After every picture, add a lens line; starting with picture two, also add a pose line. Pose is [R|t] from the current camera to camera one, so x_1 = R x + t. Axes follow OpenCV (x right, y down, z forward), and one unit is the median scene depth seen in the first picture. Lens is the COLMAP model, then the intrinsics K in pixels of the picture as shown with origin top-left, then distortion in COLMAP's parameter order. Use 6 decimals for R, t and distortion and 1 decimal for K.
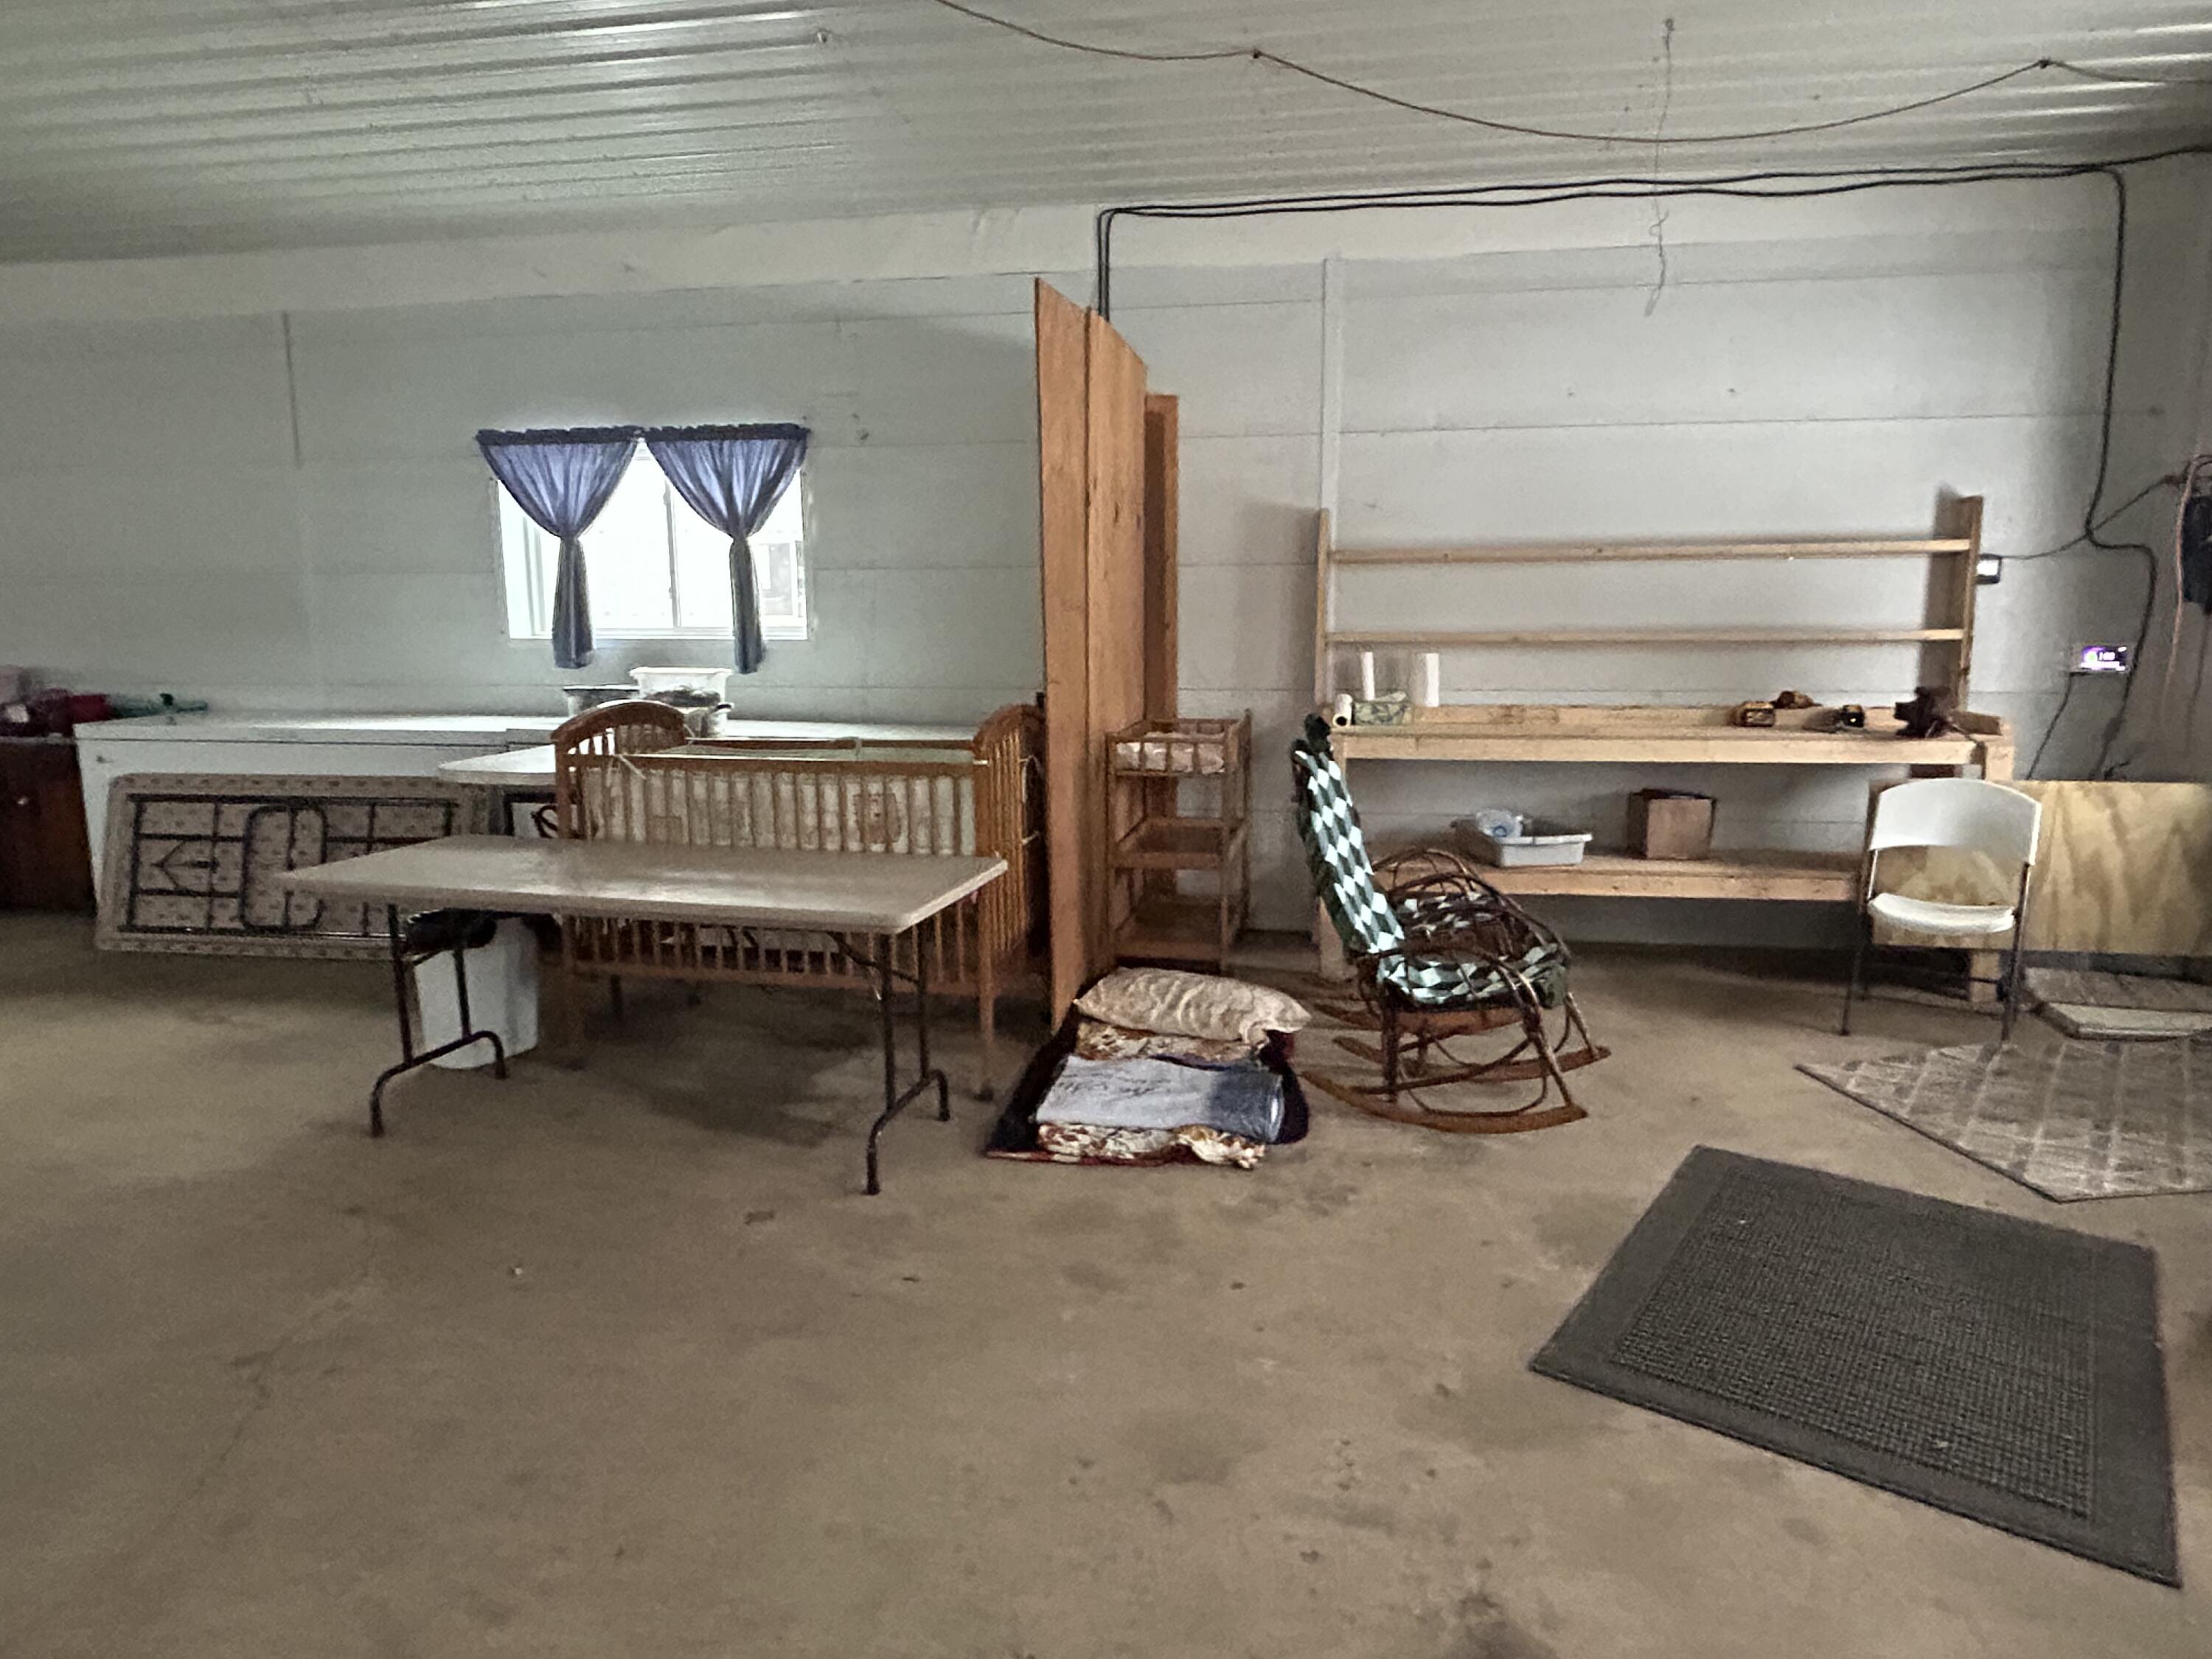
lens RADIAL K [[1373.3, 0, 1111.5], [0, 1373.3, 833.7], [0, 0, 1]] dist [-0.003885, -0.000180]
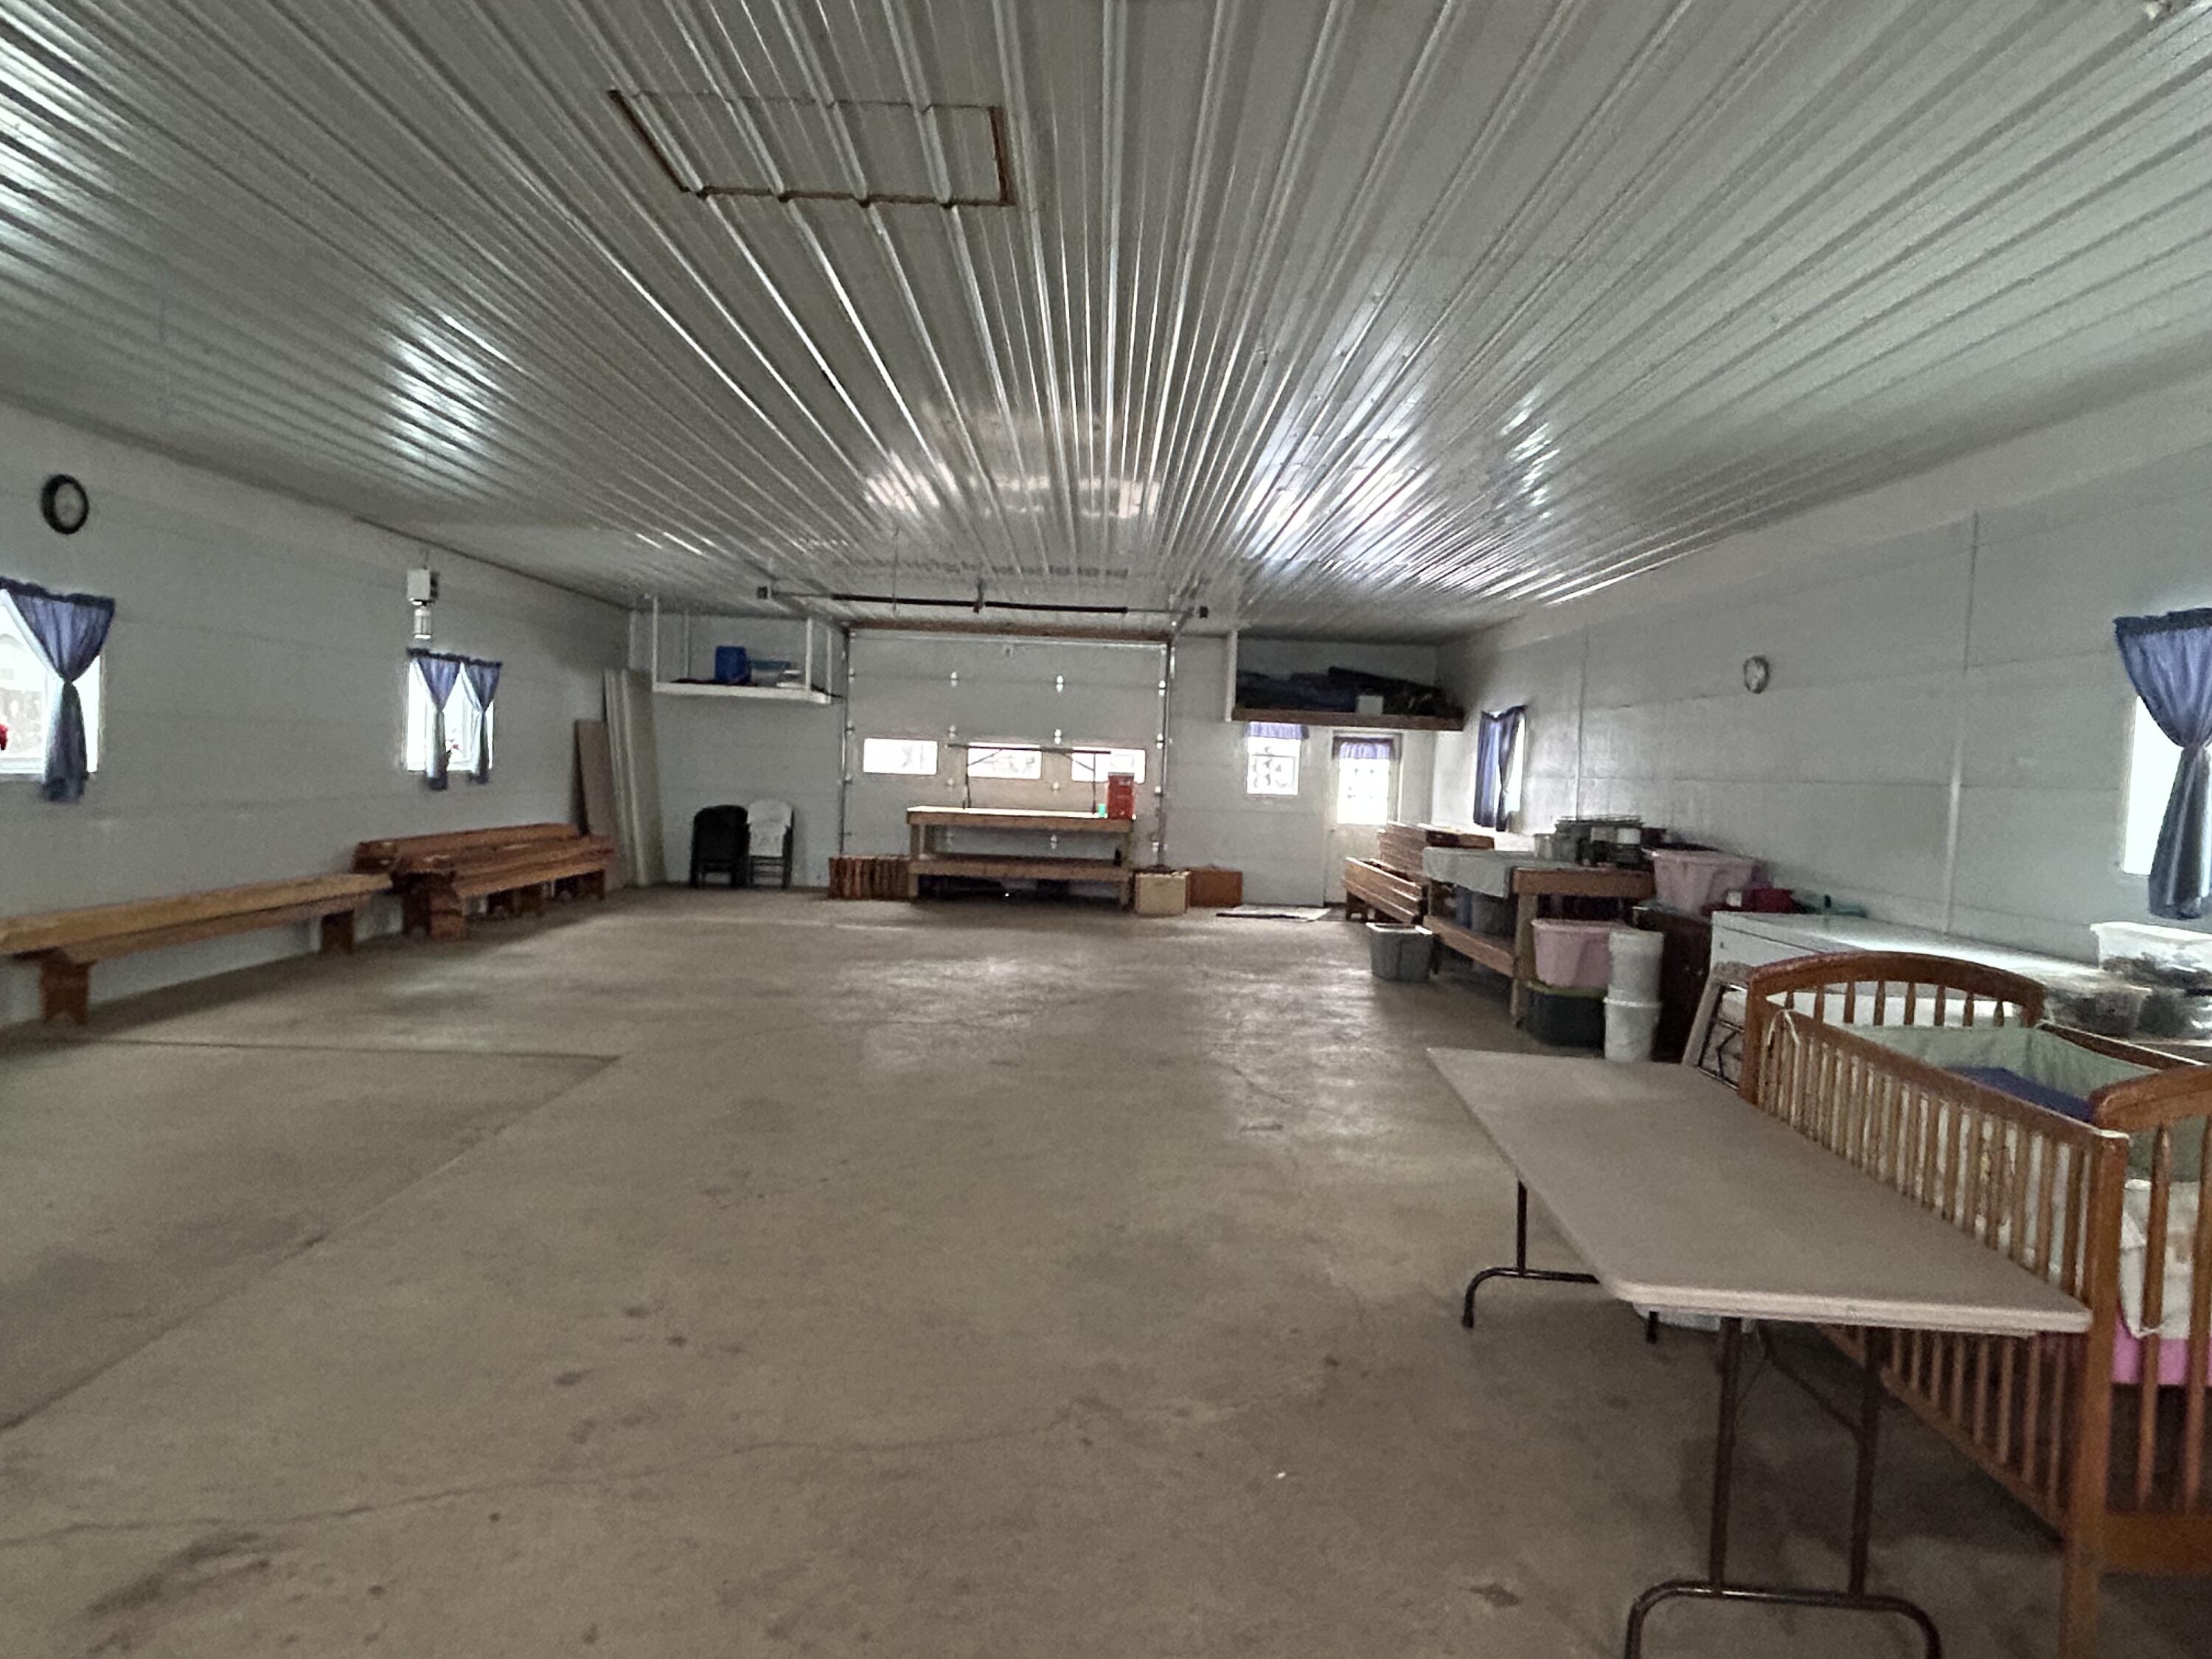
lens RADIAL K [[1373.3, 0, 1110.7], [0, 1373.3, 824.1], [0, 0, 1]] dist [-0.003885, -0.000180]
pose [[0.181907, 0.054356, -0.981812, 0.274554], [-0.207078, 0.978197, 0.015790, -0.072467], [0.961264, 0.200439, 0.189197, 0.337851]]
